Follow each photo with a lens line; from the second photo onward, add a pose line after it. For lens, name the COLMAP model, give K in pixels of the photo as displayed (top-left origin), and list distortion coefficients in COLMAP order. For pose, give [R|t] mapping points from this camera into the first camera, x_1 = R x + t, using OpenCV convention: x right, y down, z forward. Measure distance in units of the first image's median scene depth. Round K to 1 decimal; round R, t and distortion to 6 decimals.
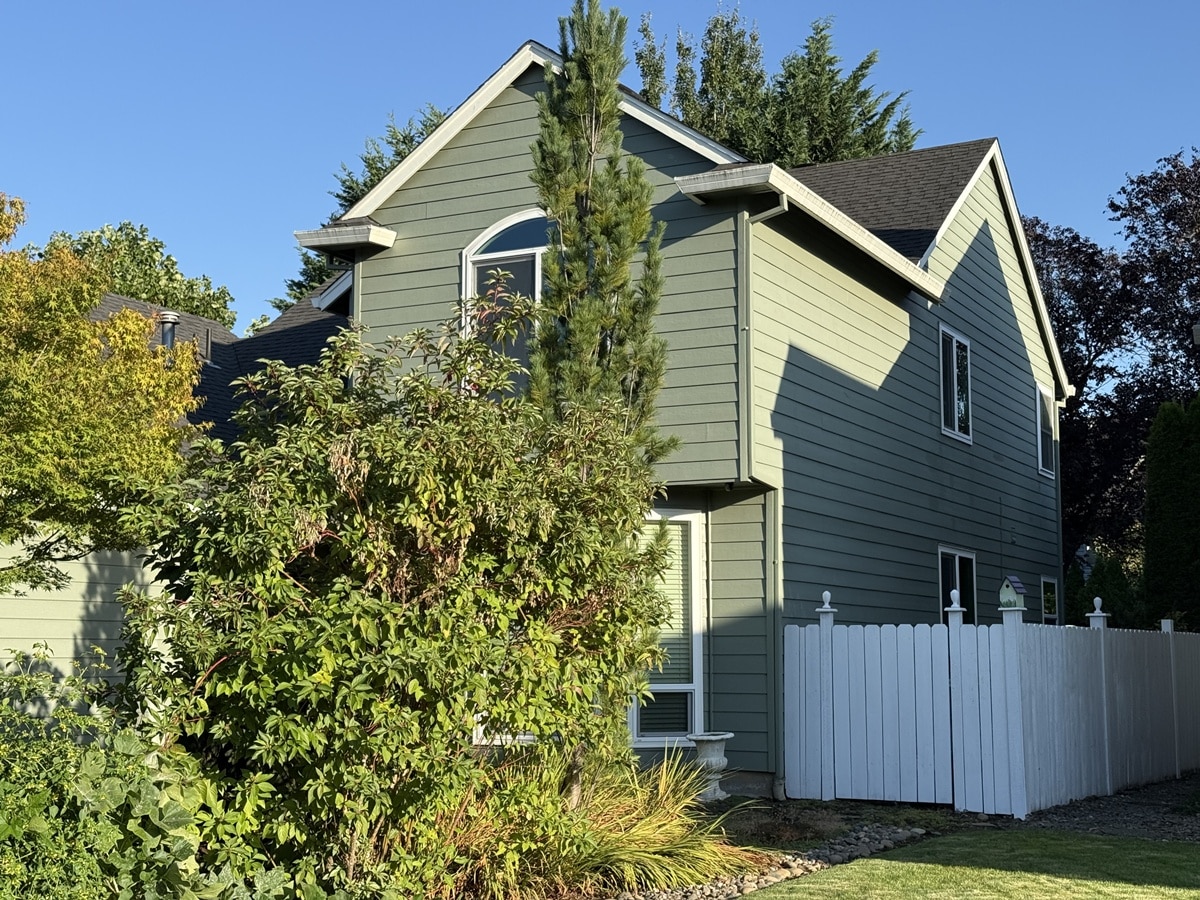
lens RADIAL K [[1674.9, 0, 600.0], [0, 1674.9, 450.0], [0, 0, 1]] dist [0.115978, -0.005450]
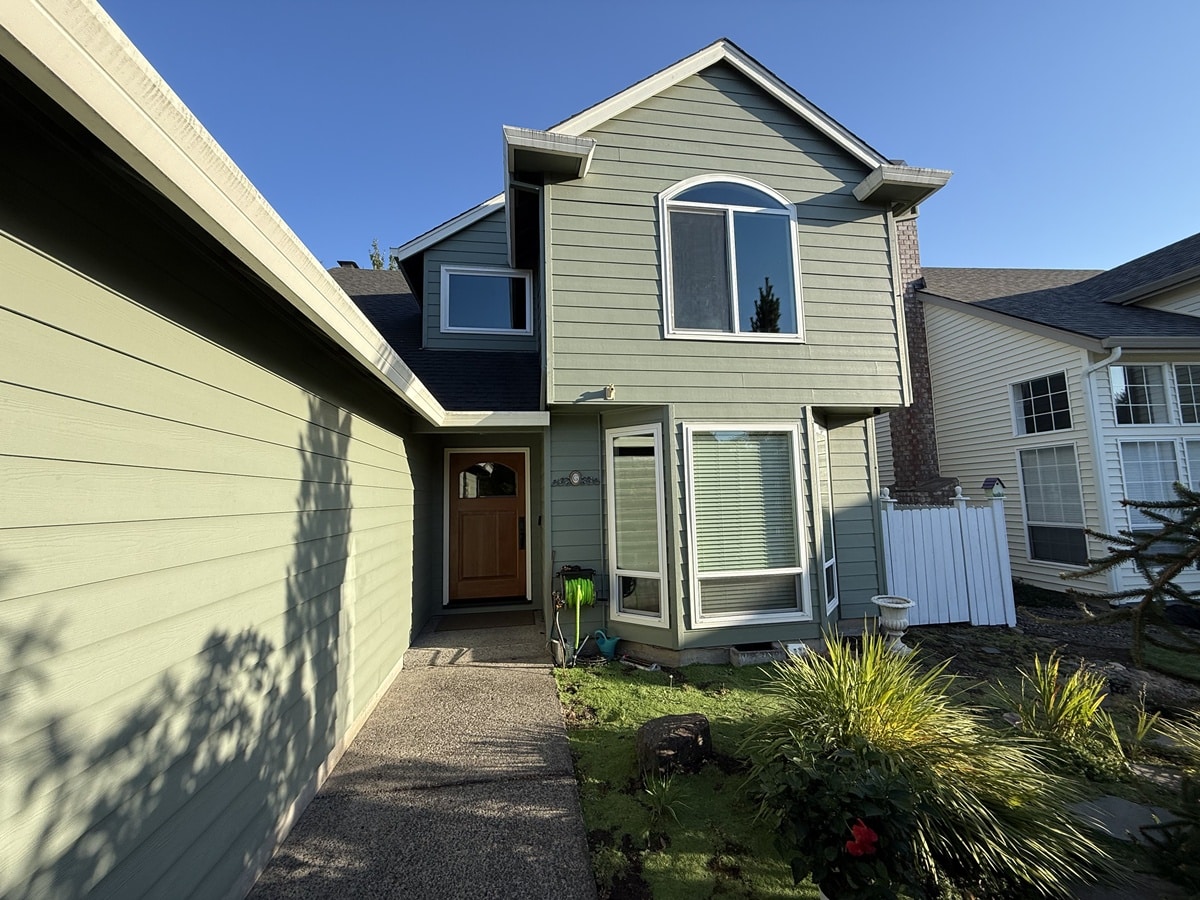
lens RADIAL K [[476.5, 0, 598.0], [0, 476.5, 446.6], [0, 0, 1]] dist [-0.000735, -0.000119]
pose [[0.802991, 0.044094, 0.594358, -0.294035], [-0.052883, 0.998597, -0.002638, 0.056193], [-0.593641, -0.029314, 0.804196, 0.734241]]
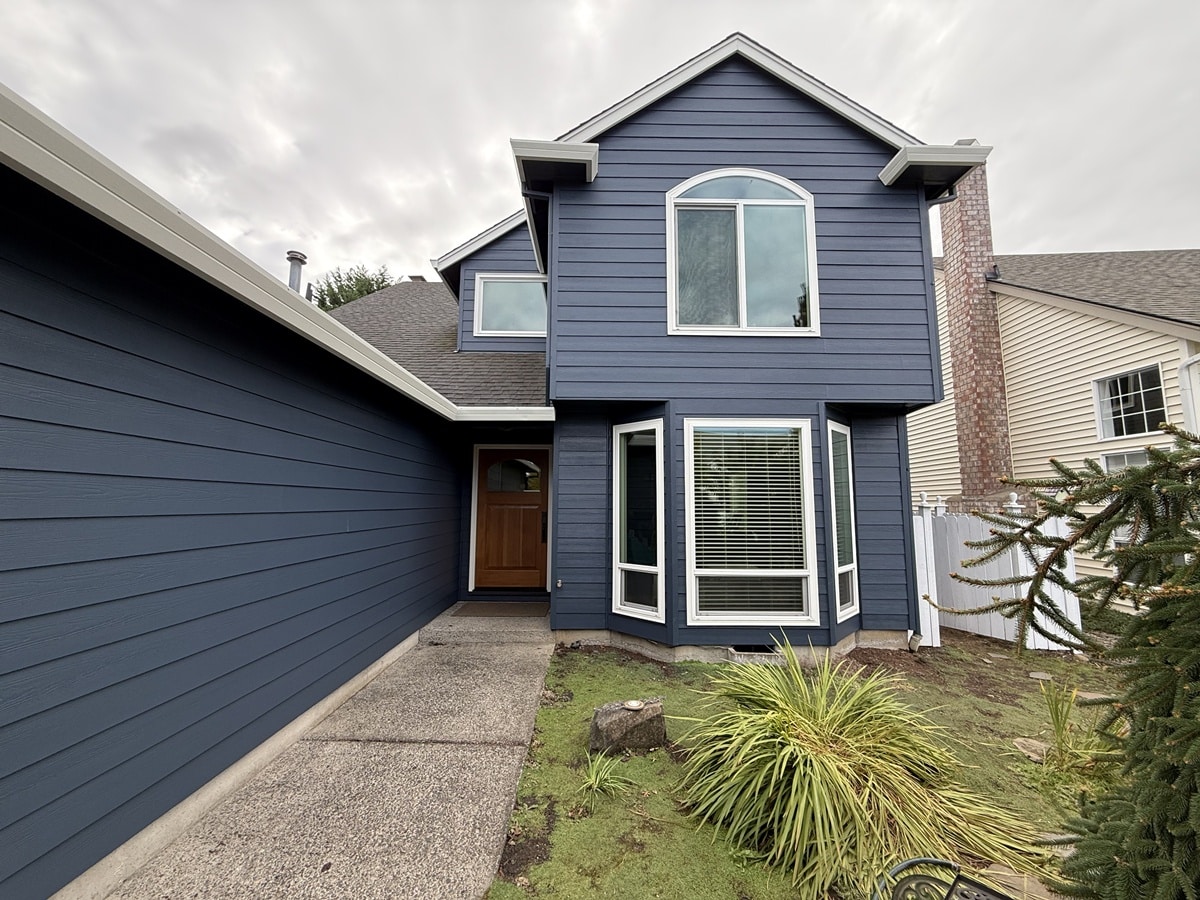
lens RADIAL K [[476.5, 0, 598.0], [0, 476.5, 446.6], [0, 0, 1]] dist [-0.000735, -0.000119]
pose [[0.883941, 0.062657, 0.463381, -0.258425], [-0.067128, 0.997721, -0.006856, 0.061144], [-0.462754, -0.025046, 0.886133, 0.702640]]
